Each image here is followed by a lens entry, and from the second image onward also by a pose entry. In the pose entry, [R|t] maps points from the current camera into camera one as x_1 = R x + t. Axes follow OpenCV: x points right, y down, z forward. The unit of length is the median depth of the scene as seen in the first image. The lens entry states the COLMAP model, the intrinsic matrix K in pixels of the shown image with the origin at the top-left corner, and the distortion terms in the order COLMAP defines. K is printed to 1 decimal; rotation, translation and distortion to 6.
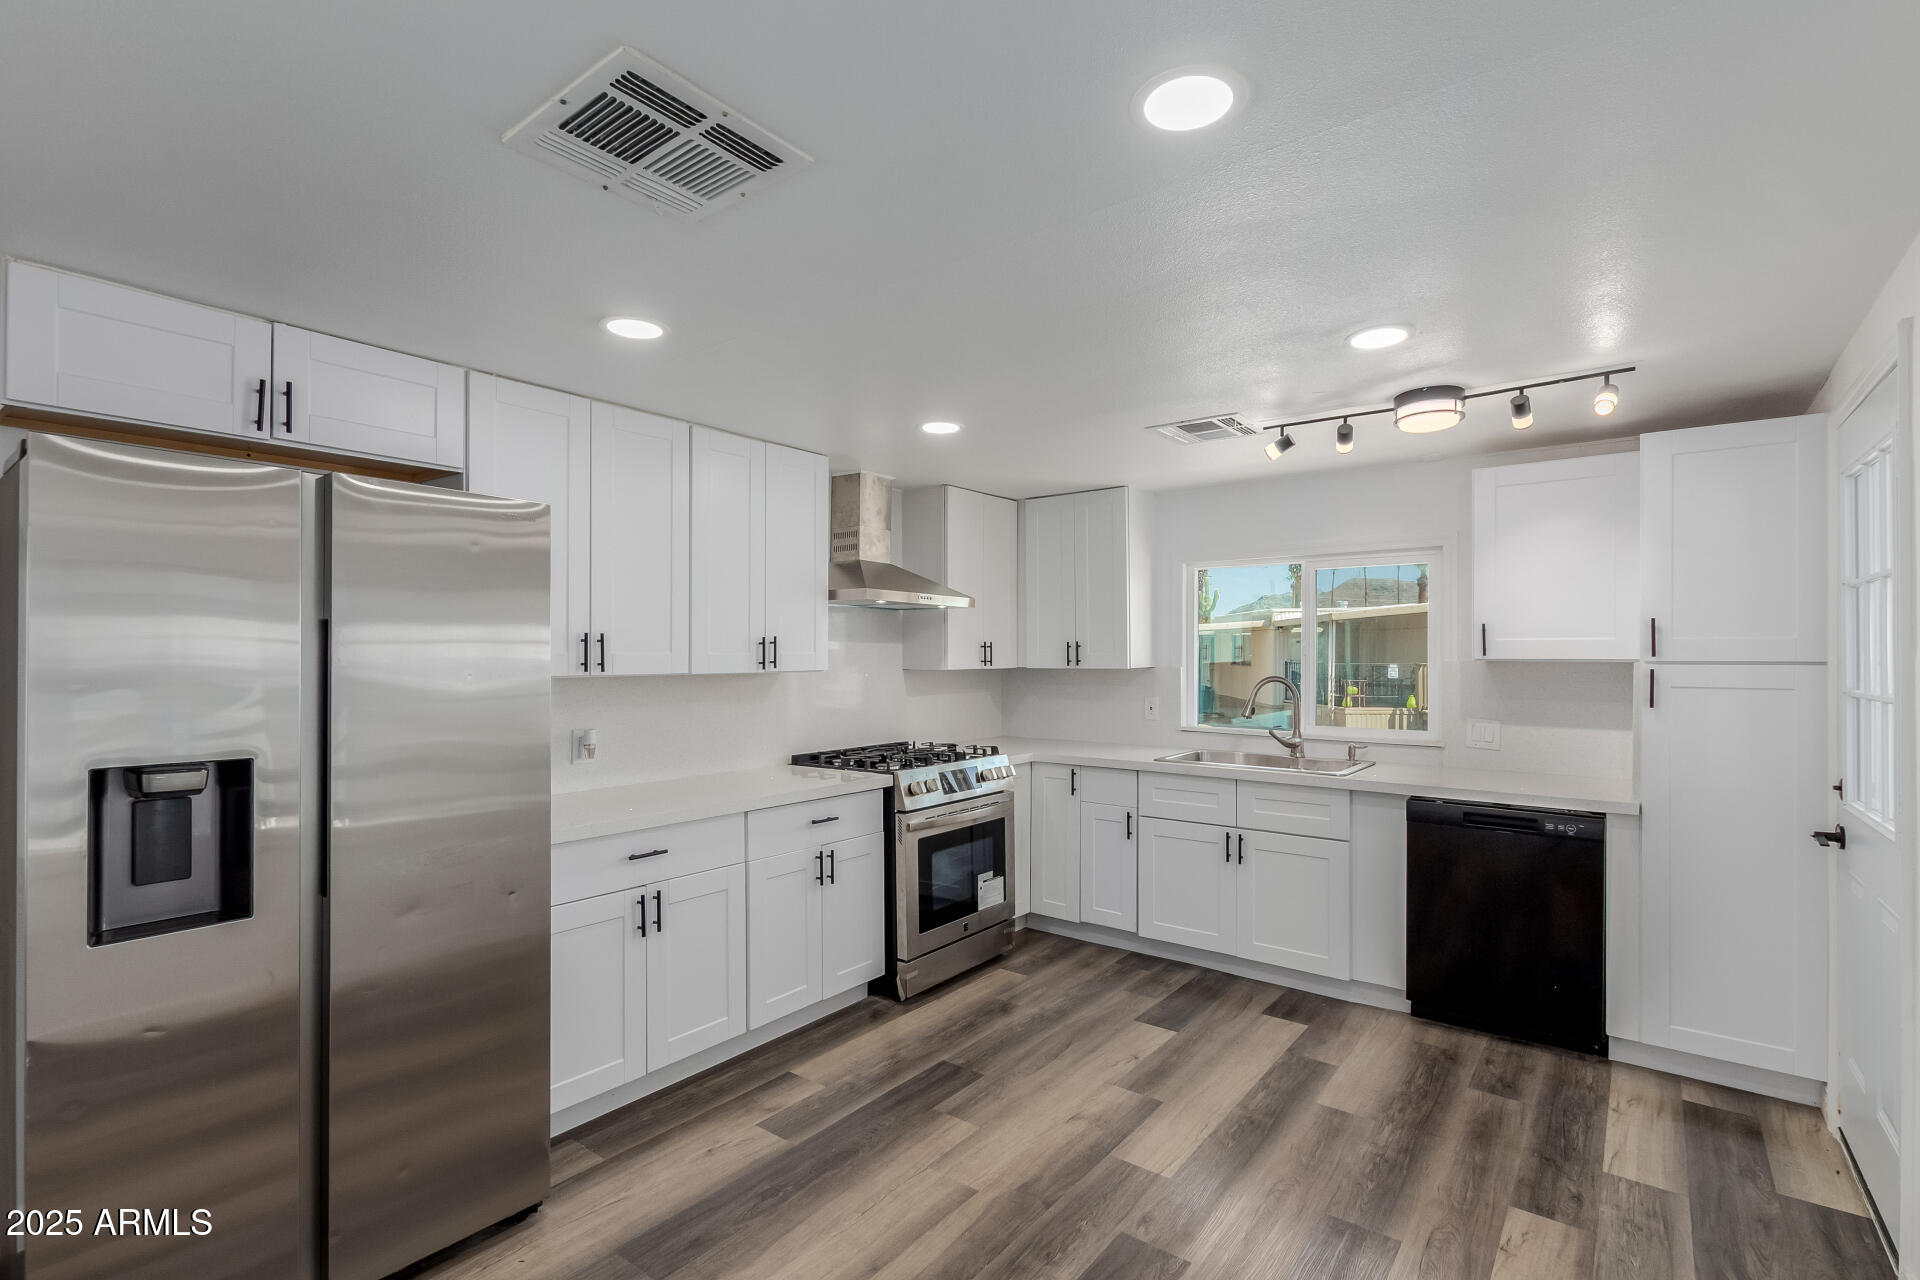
lens RADIAL K [[872.4, 0, 961.5], [0, 872.4, 649.4], [0, 0, 1]] dist [0.002127, -0.002014]
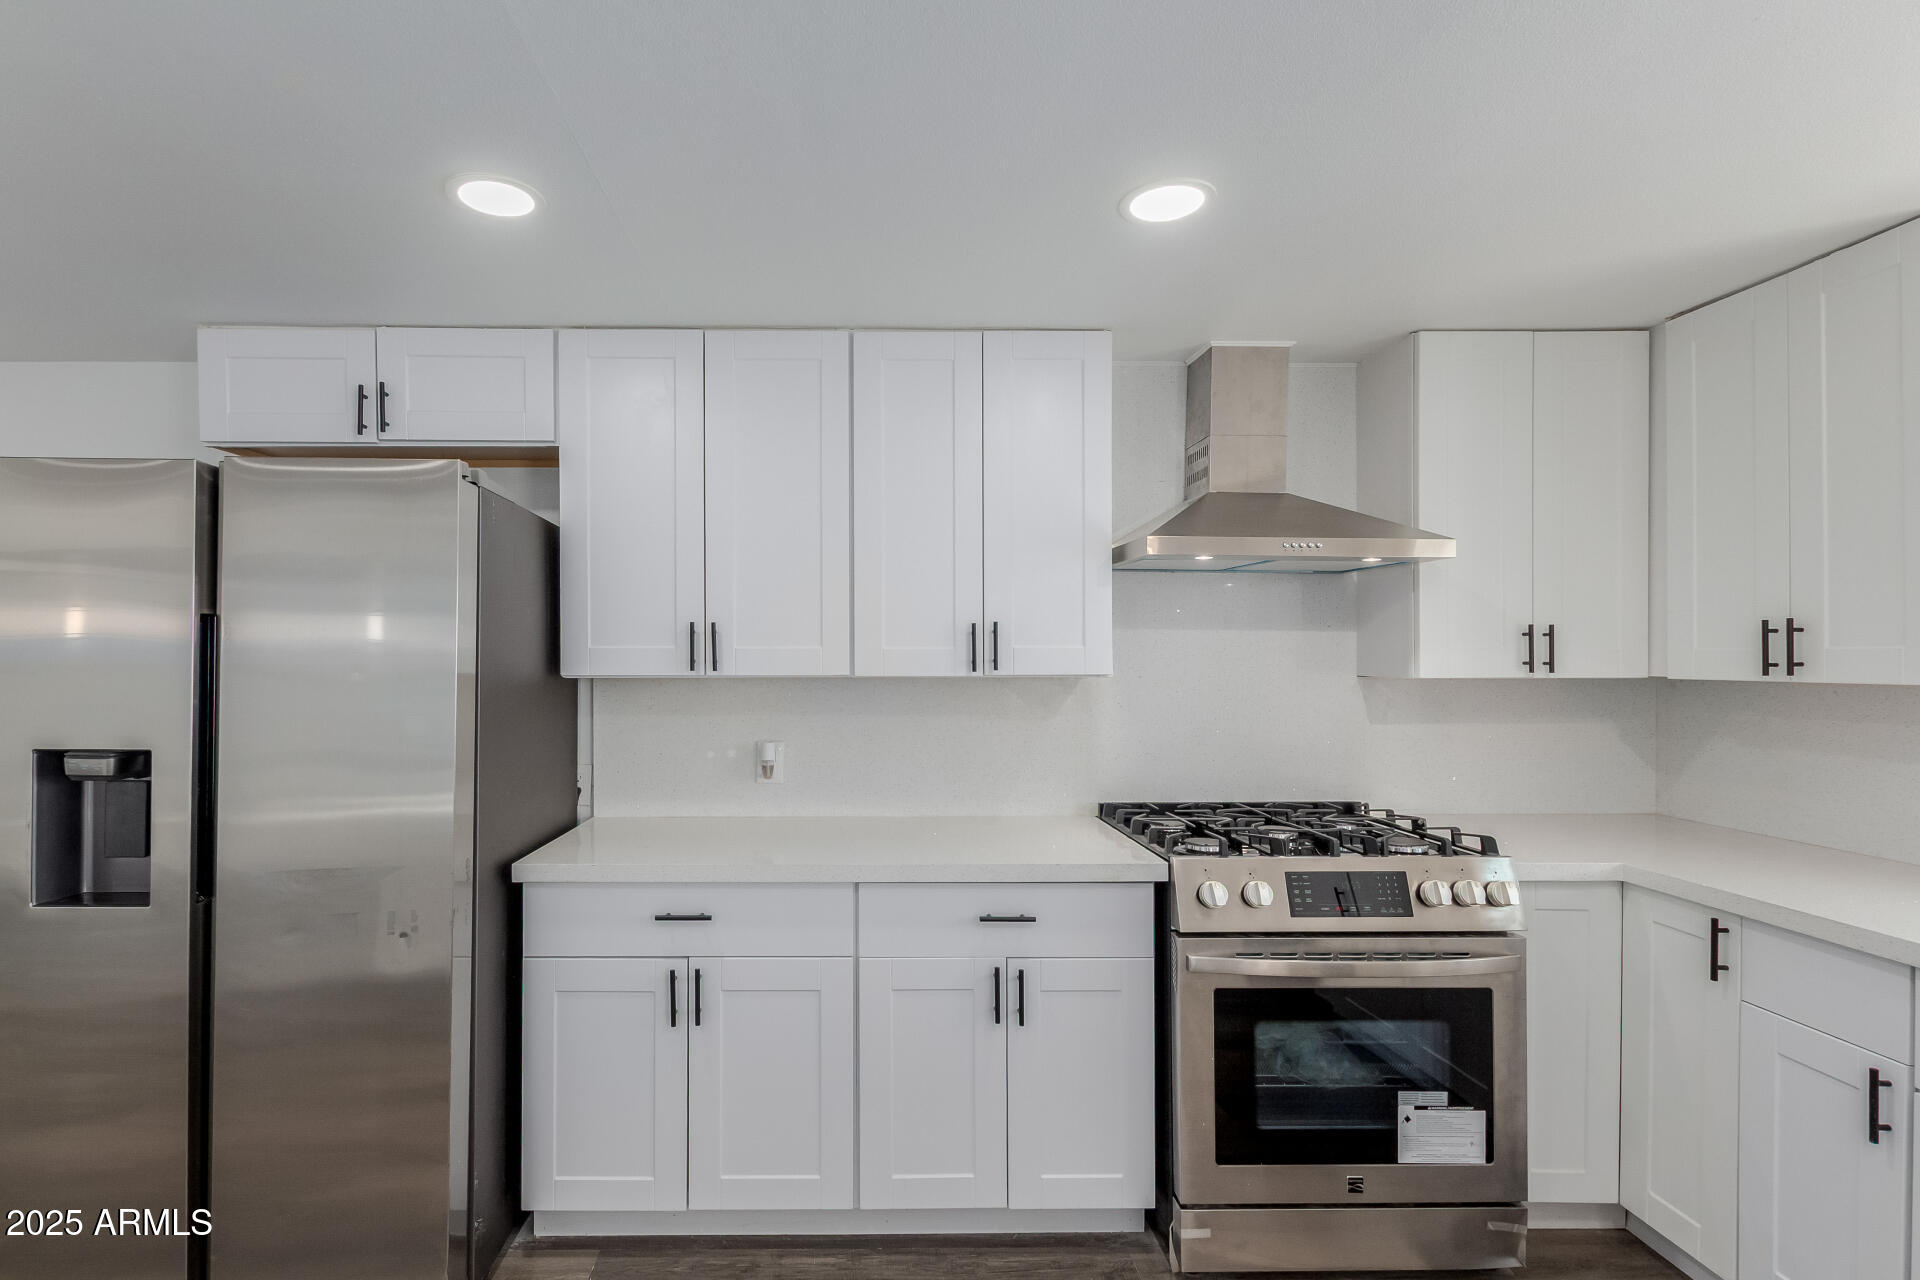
lens RADIAL K [[1038.0, 0, 949.0], [0, 1038.0, 638.2], [0, 0, 1]] dist [0.007783, 0.003320]
pose [[0.620026, -0.011300, -0.784500, 0.347437], [0.004979, 0.999933, -0.010468, 0.004765], [0.784566, 0.002584, 0.620040, 0.450976]]
